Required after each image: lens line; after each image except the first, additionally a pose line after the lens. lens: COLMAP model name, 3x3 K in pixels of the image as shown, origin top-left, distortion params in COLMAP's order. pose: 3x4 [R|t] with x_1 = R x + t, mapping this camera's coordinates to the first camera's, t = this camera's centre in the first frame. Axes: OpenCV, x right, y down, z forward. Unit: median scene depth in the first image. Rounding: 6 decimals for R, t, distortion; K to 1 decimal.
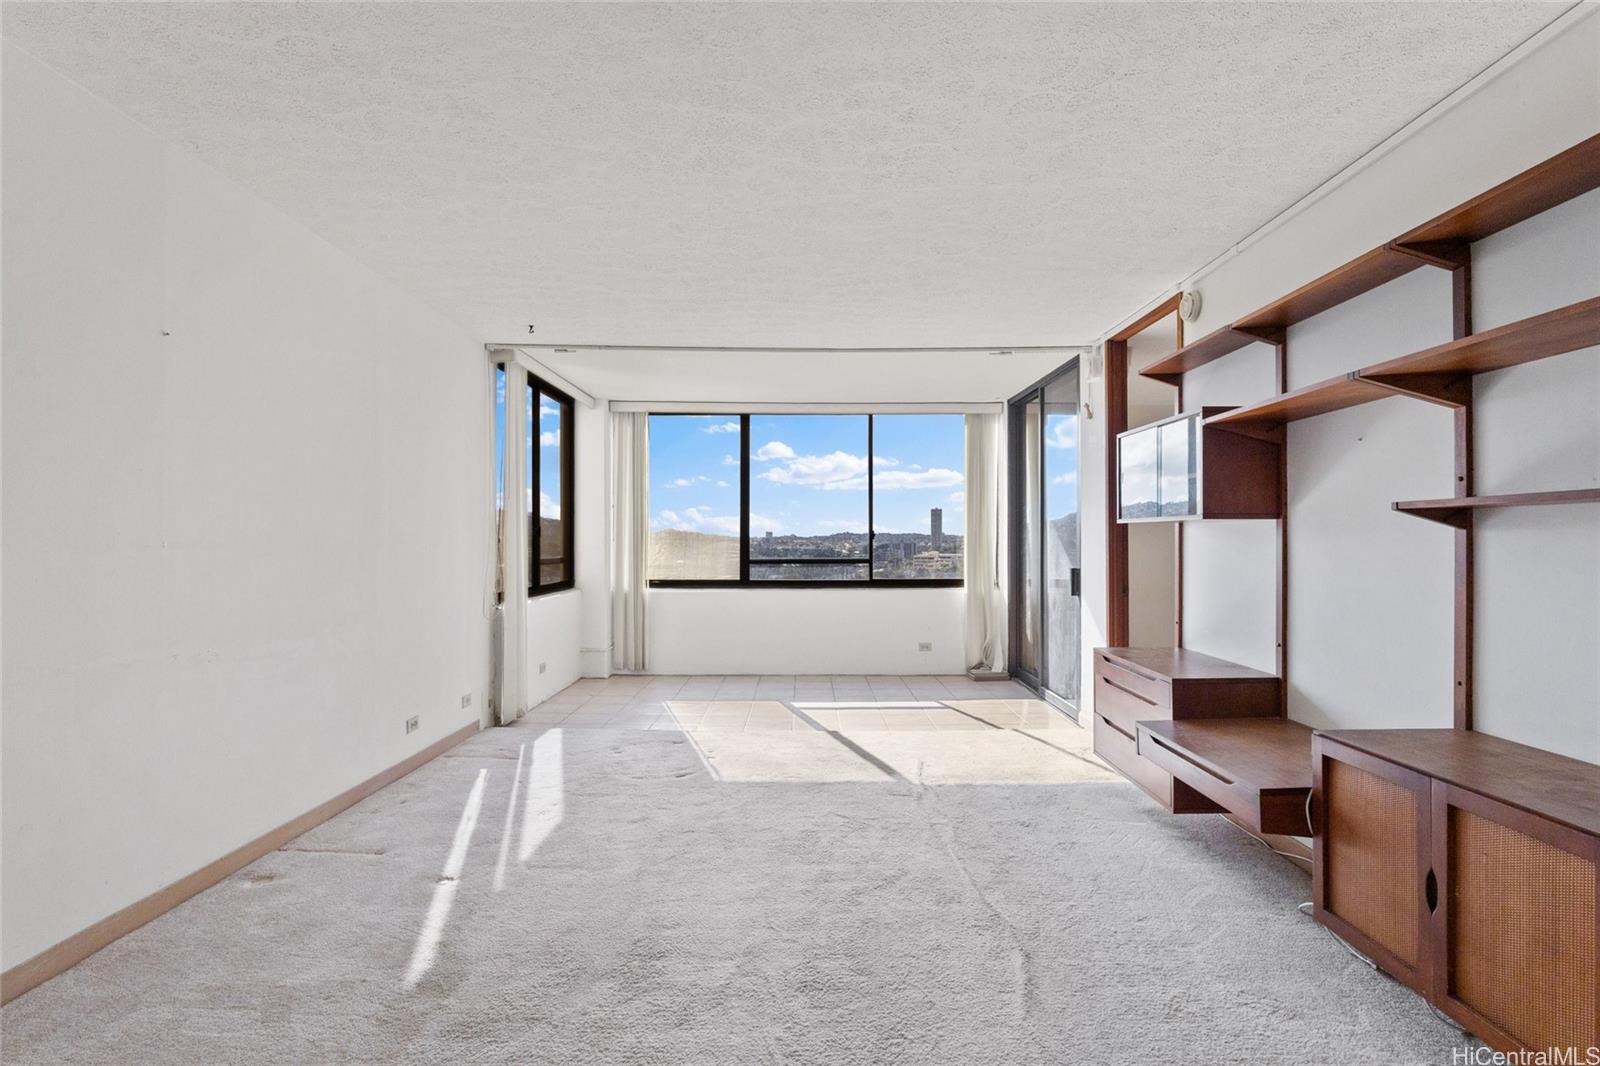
lens RADIAL K [[776.2, 0, 800.0], [0, 776.2, 533.0], [0, 0, 1]] dist [-0.004975, 0.000384]
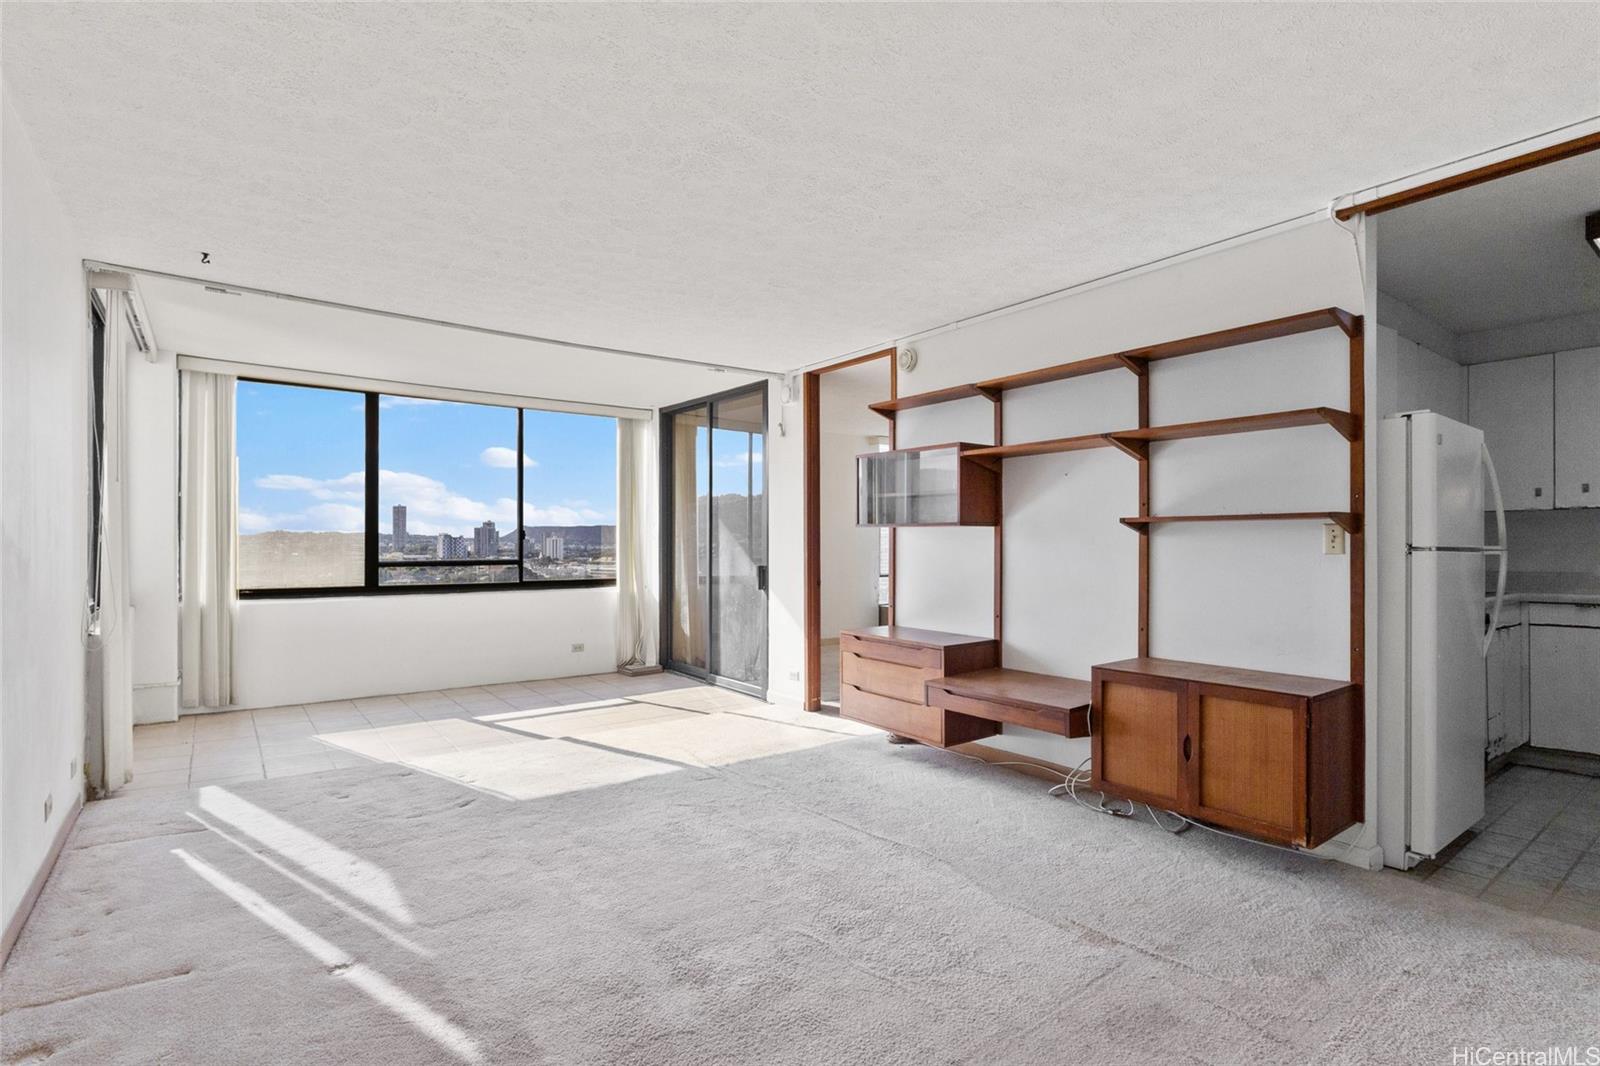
lens RADIAL K [[776.2, 0, 800.0], [0, 776.2, 533.0], [0, 0, 1]] dist [-0.004975, 0.000384]
pose [[0.803469, 0.009562, 0.595270, -0.350211], [-0.009183, 0.999951, -0.003669, 0.001635], [-0.595276, -0.002518, 0.803518, 0.056089]]
